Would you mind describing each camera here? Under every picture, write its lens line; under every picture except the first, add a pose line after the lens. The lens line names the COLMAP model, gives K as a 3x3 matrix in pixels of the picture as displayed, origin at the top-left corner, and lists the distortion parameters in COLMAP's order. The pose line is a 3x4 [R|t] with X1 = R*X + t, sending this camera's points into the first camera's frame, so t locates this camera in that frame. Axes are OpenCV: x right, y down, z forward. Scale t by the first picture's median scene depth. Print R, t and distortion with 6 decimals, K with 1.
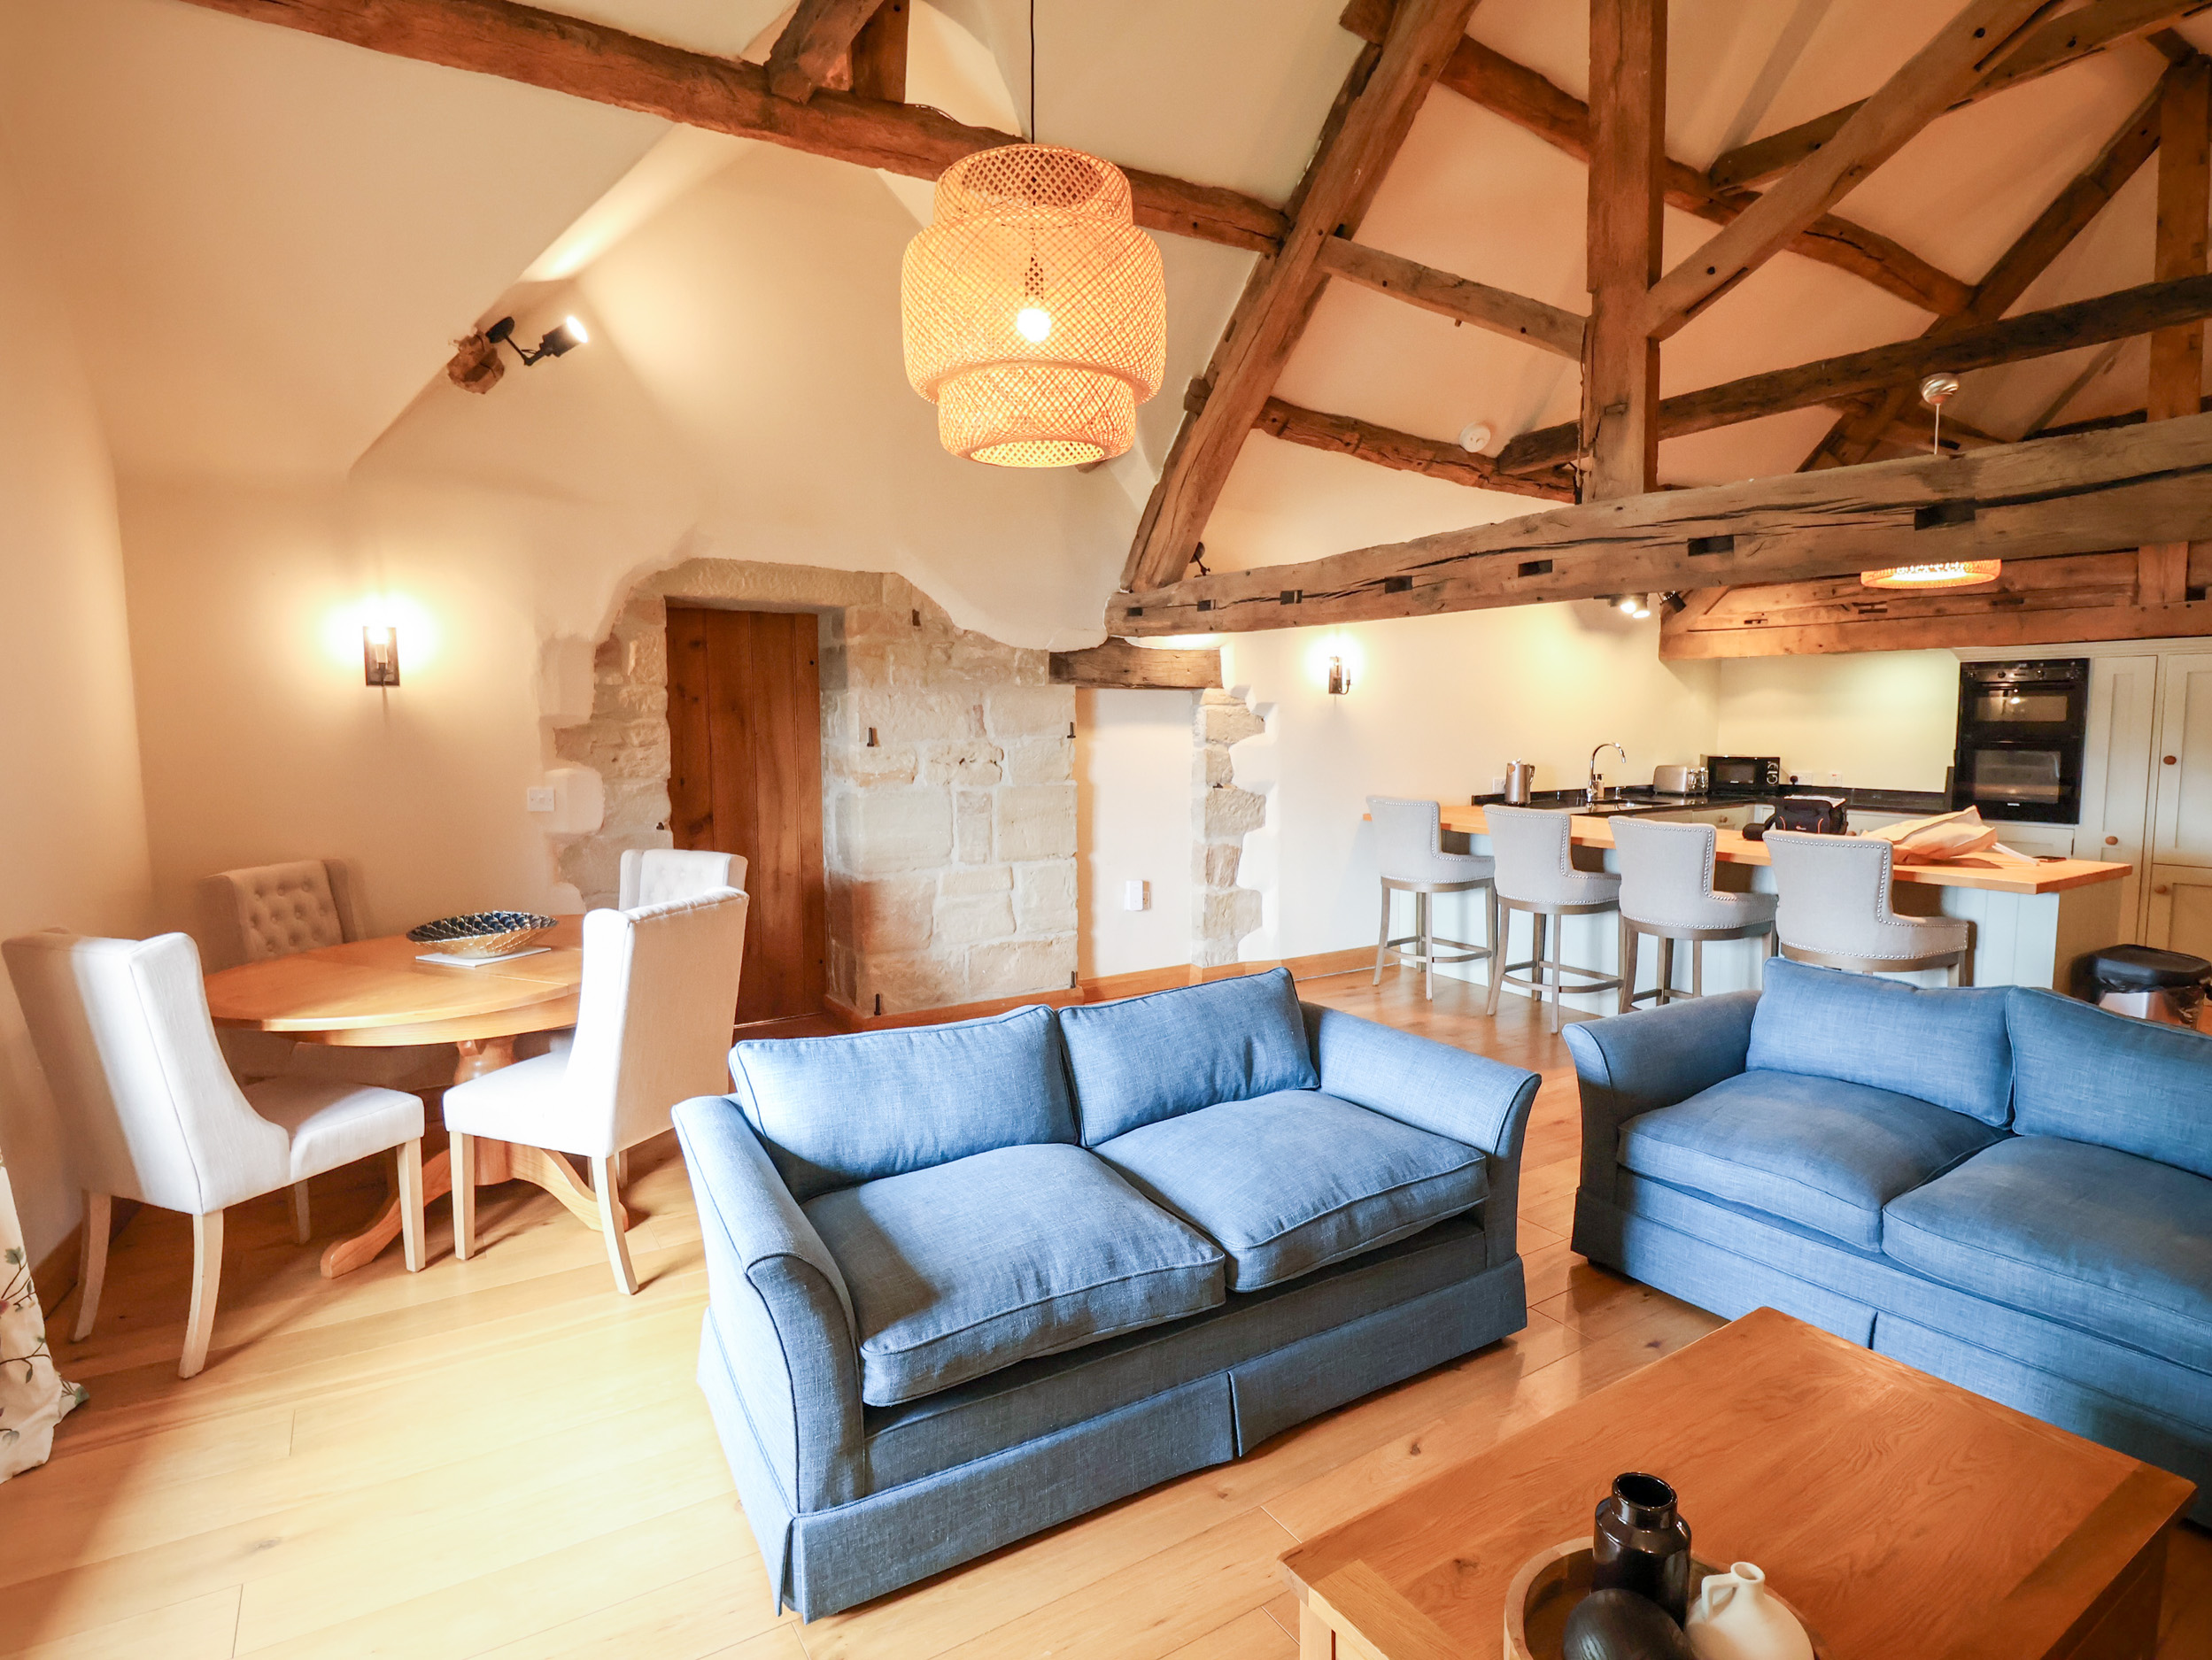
lens RADIAL K [[1152.9, 0, 1116.9], [0, 1152.9, 824.9], [0, 0, 1]] dist [0.000910, -0.012033]
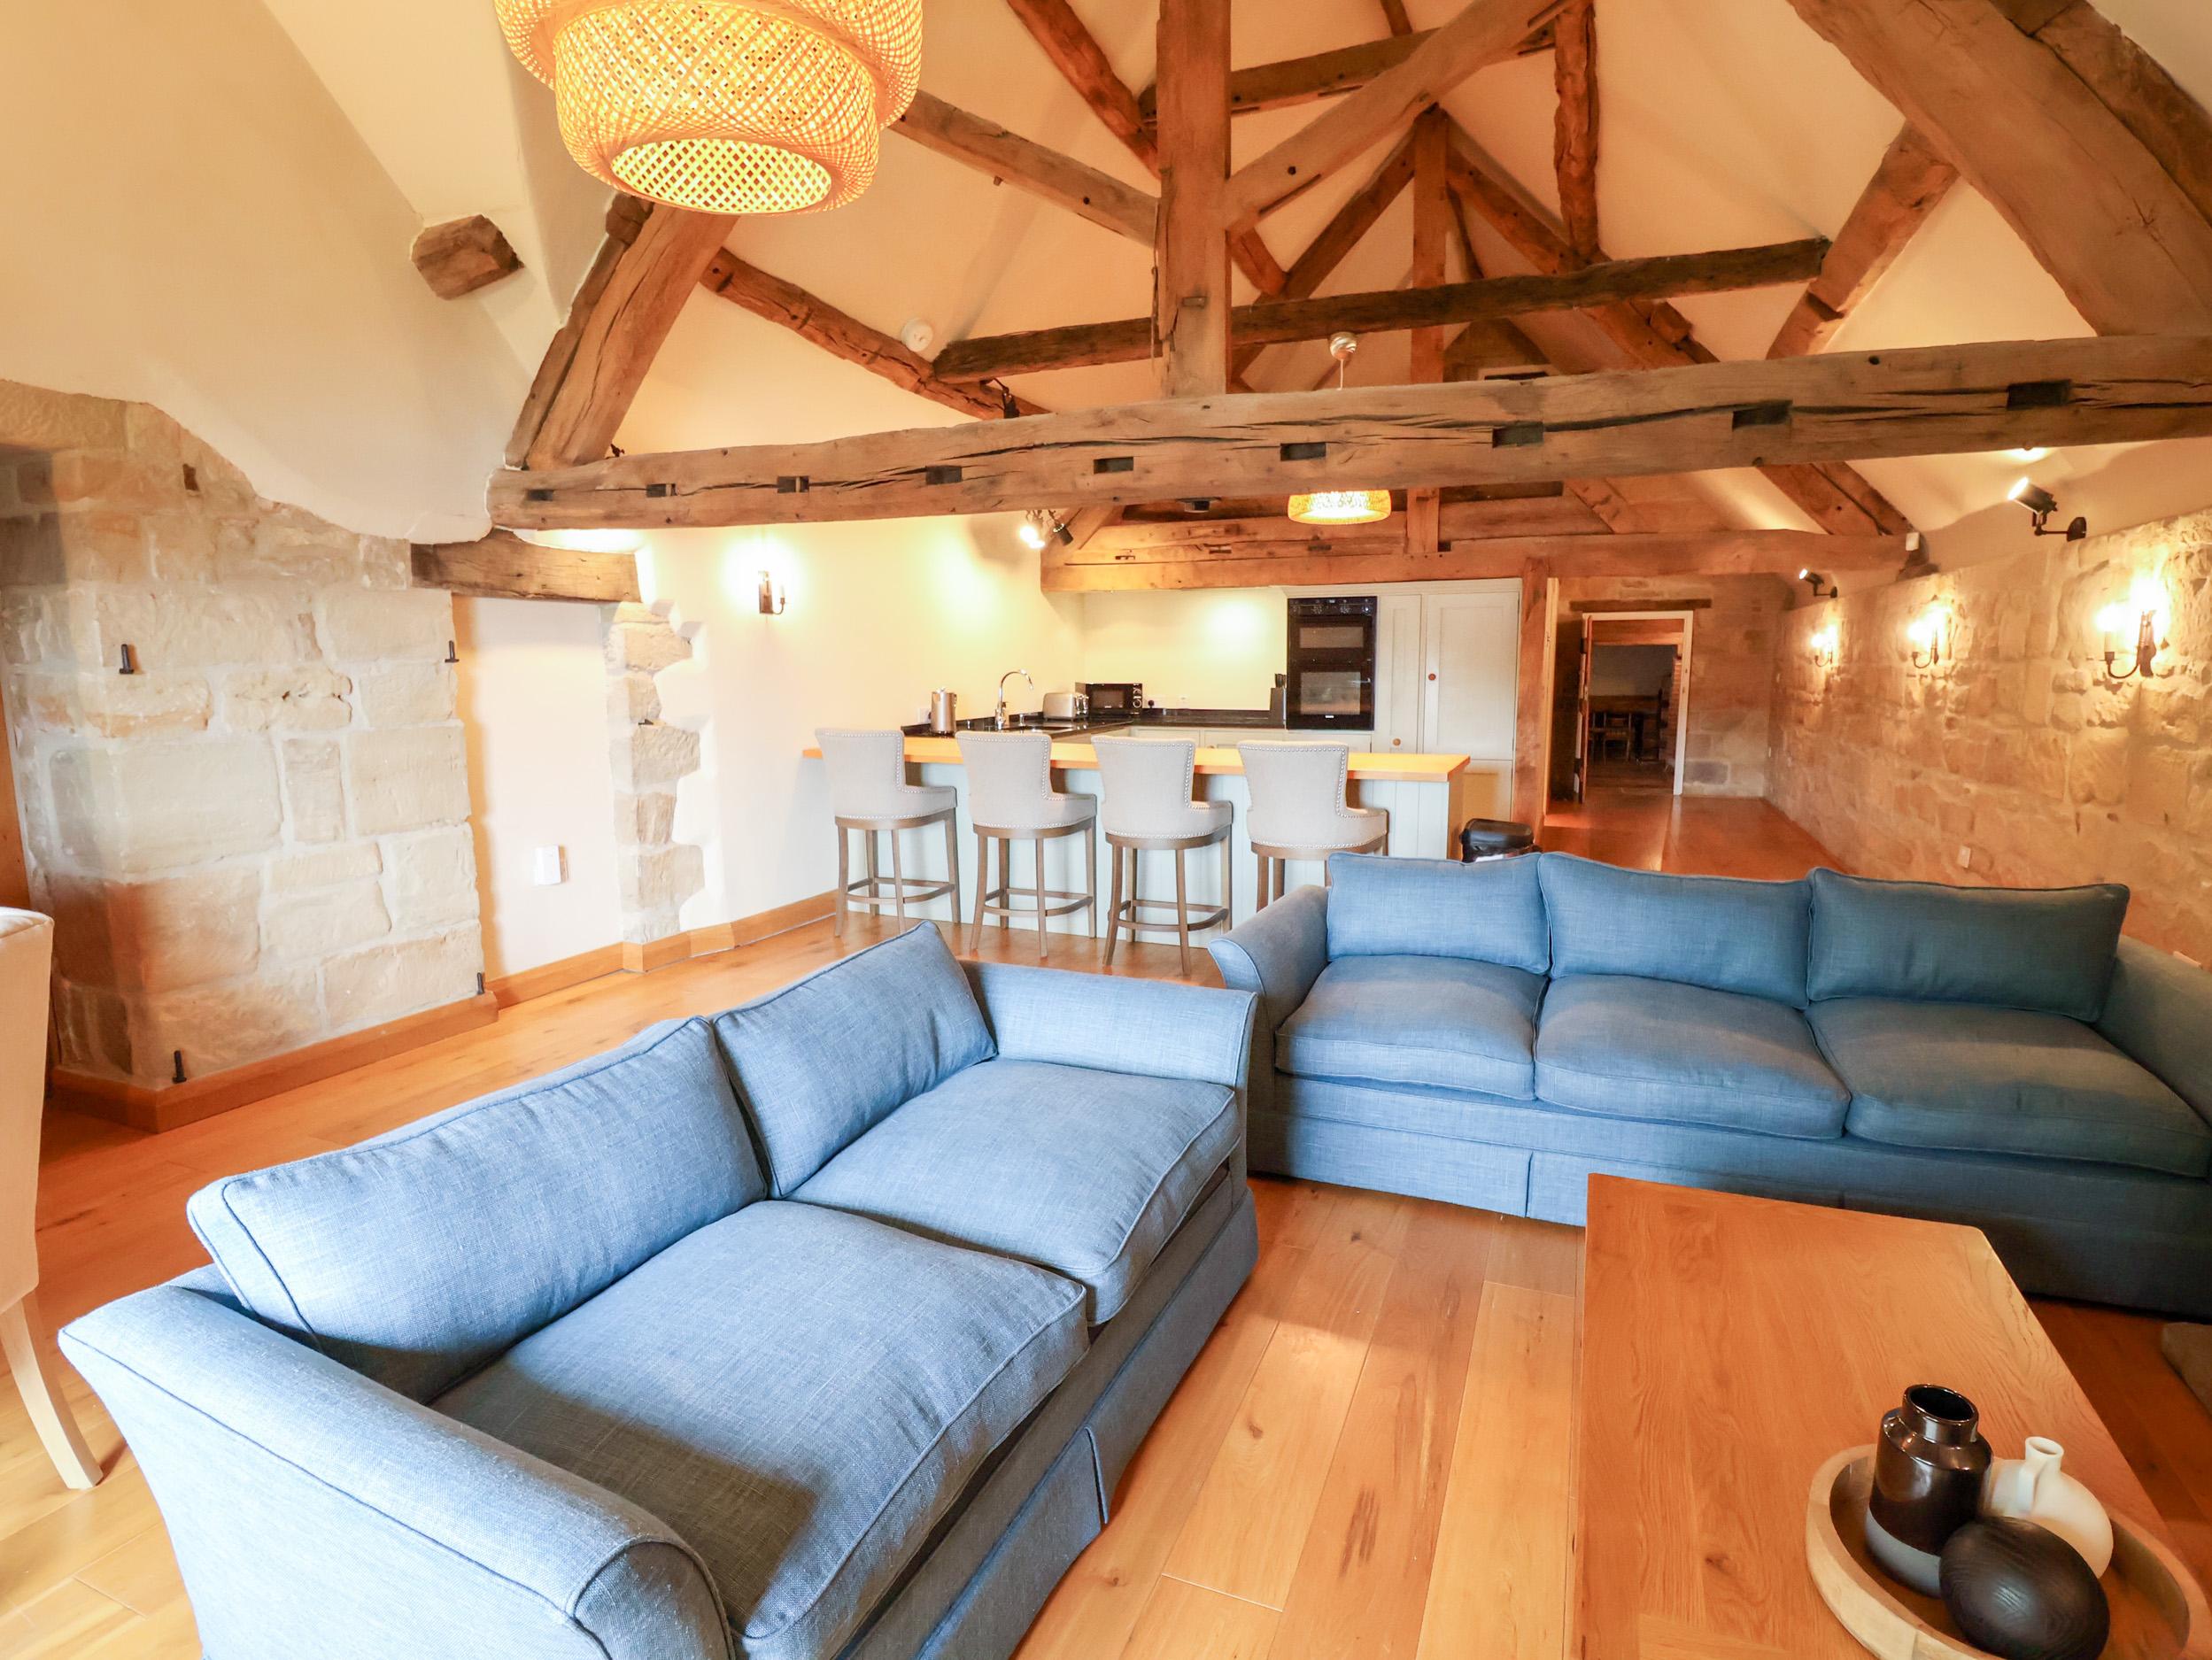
lens RADIAL K [[1152.9, 0, 1124.9], [0, 1152.9, 827.1], [0, 0, 1]] dist [0.000910, -0.012033]
pose [[0.813685, -0.085393, 0.575000, -0.143121], [0.056778, 0.996097, 0.067583, 0.005606], [-0.578527, -0.022344, 0.815357, 0.165621]]
